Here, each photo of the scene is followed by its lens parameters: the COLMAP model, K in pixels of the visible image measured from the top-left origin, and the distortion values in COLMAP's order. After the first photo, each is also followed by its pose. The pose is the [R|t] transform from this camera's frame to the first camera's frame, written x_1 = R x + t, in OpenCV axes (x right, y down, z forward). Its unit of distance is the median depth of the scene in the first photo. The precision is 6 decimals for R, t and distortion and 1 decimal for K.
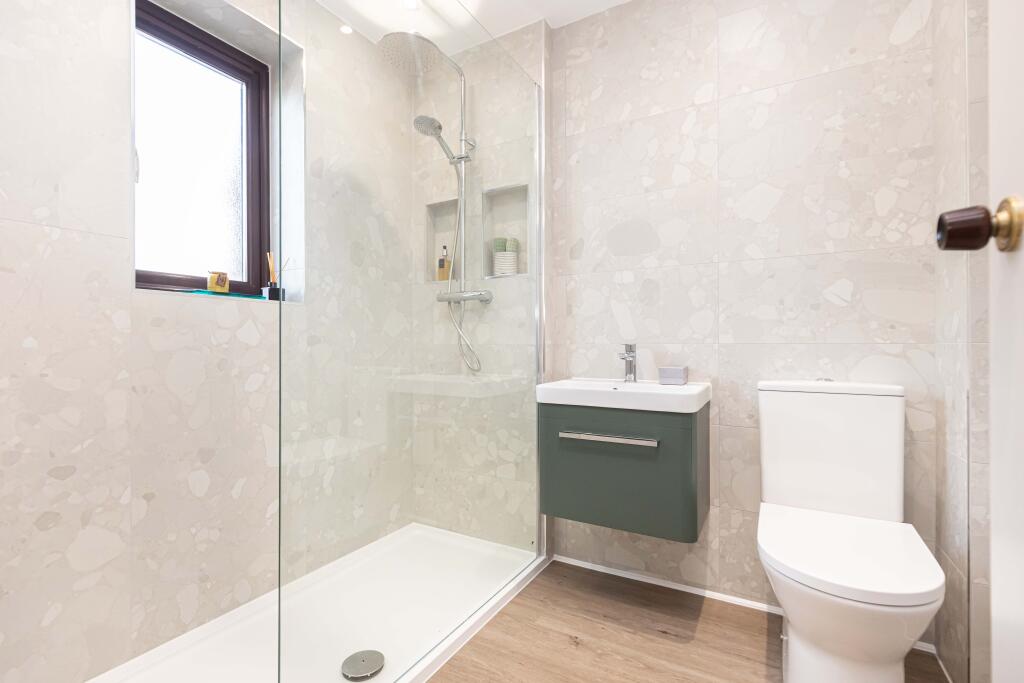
lens RADIAL K [[464.7, 0, 510.6], [0, 464.7, 350.5], [0, 0, 1]] dist [0.004026, 0.000209]
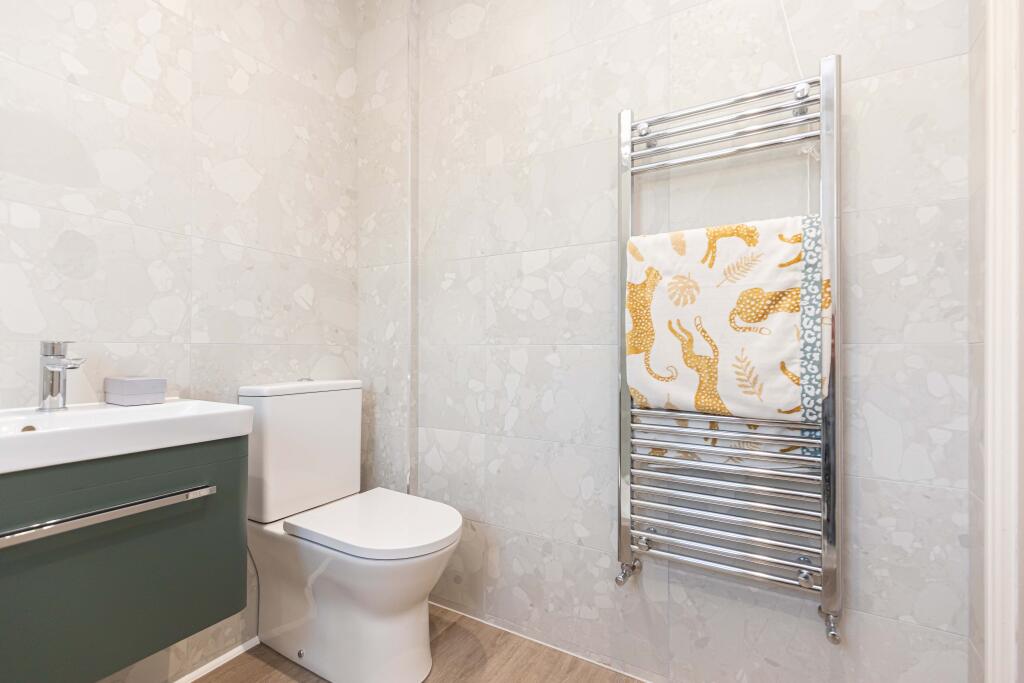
lens RADIAL K [[464.7, 0, 510.6], [0, 464.7, 350.5], [0, 0, 1]] dist [0.004026, 0.000209]
pose [[0.001971, 0.001195, 0.999997, -0.332425], [0.011805, 0.999930, -0.001218, 0.004380], [-0.999928, 0.011808, 0.001957, 0.512235]]
